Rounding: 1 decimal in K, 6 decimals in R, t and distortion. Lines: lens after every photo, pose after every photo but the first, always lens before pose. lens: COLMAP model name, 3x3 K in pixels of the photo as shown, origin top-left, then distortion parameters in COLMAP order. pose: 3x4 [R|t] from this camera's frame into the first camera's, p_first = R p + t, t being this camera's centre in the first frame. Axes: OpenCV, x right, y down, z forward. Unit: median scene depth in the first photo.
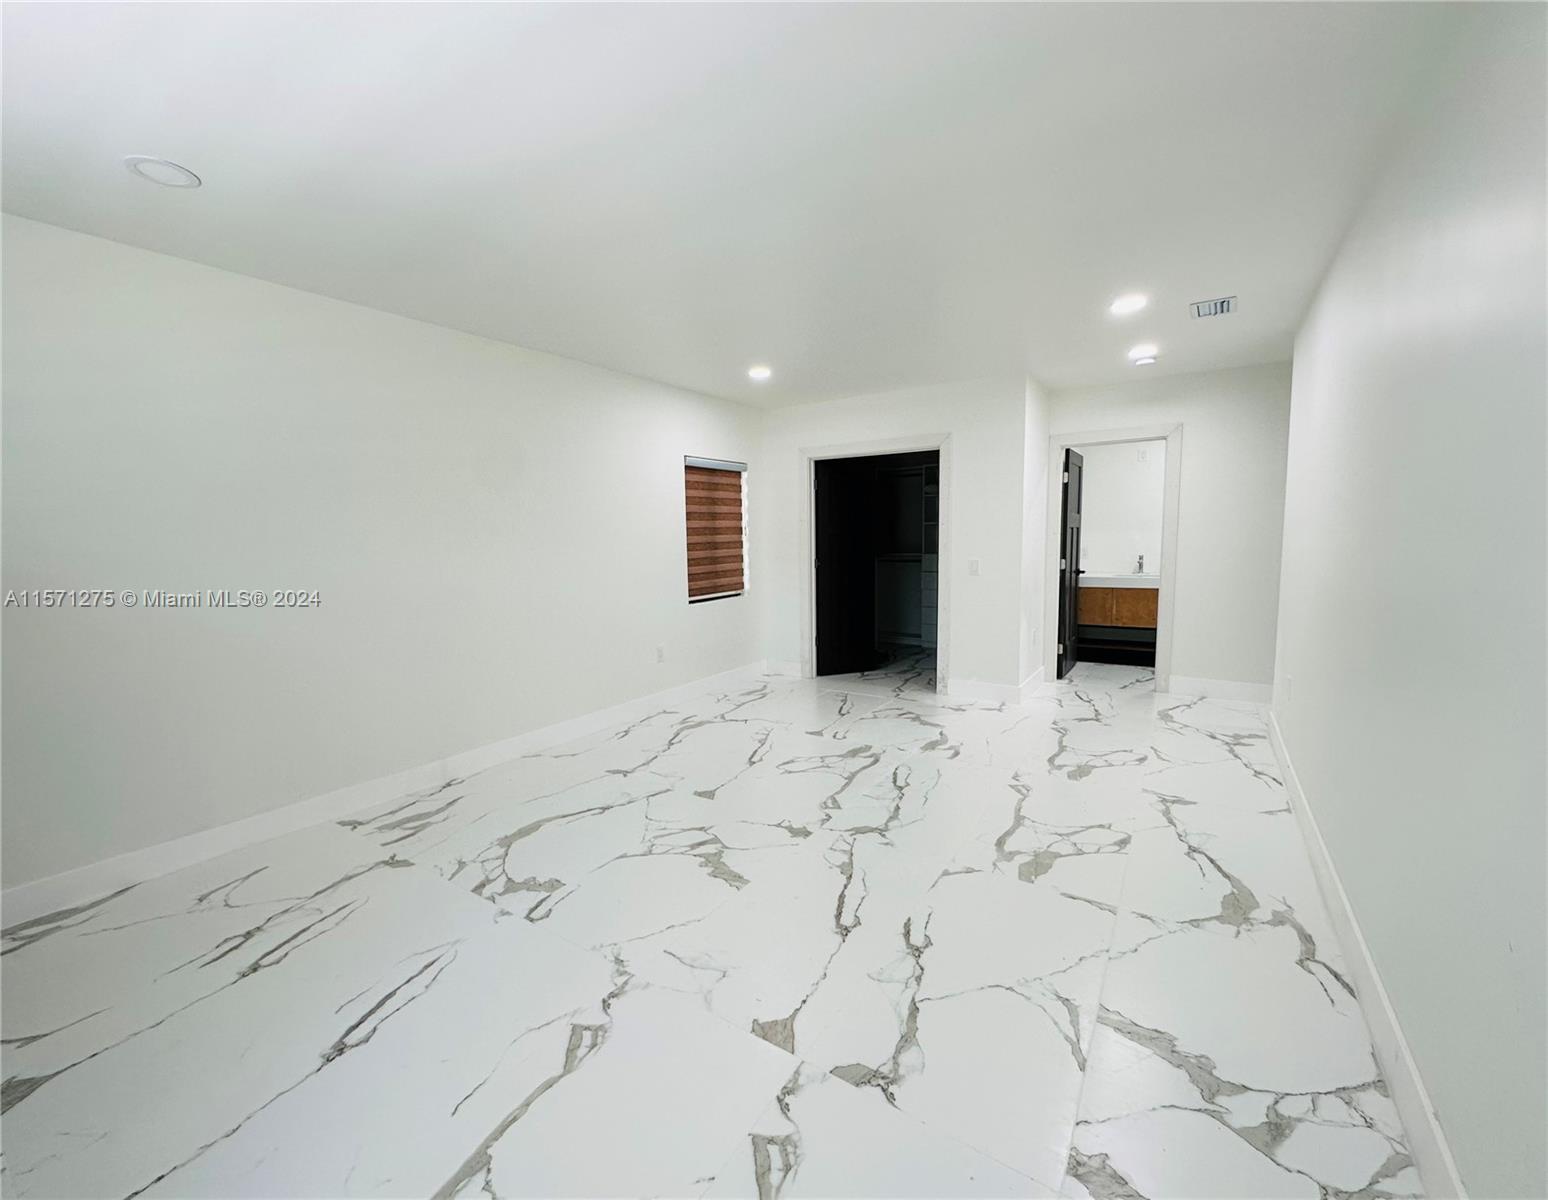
lens RADIAL K [[647.1, 0, 771.0], [0, 647.1, 601.8], [0, 0, 1]] dist [-0.004365, -0.000340]
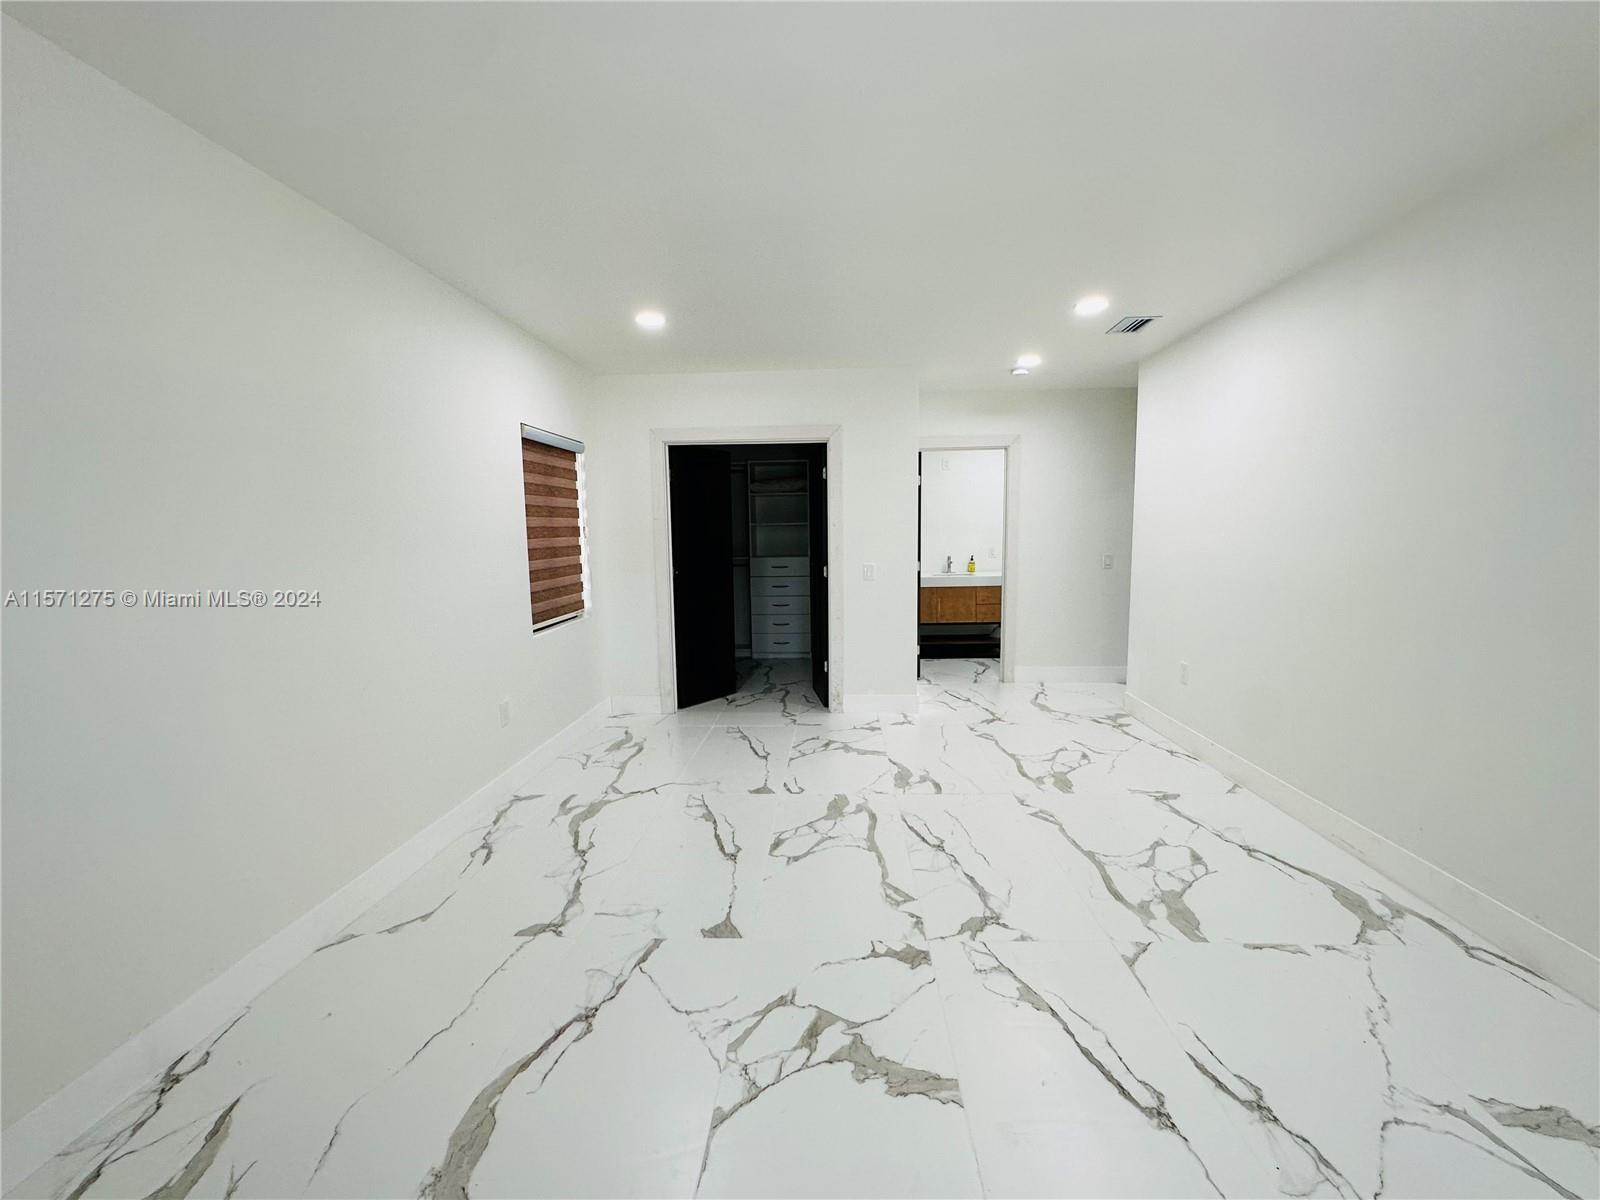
lens RADIAL K [[637.5, 0, 808.8], [0, 637.5, 592.4], [0, 0, 1]] dist [-0.003844, 0.000637]
pose [[0.858934, -0.044068, 0.510187, -0.263955], [0.051944, 0.998649, -0.001191, -0.031992], [-0.509446, 0.027524, 0.860063, 0.300692]]
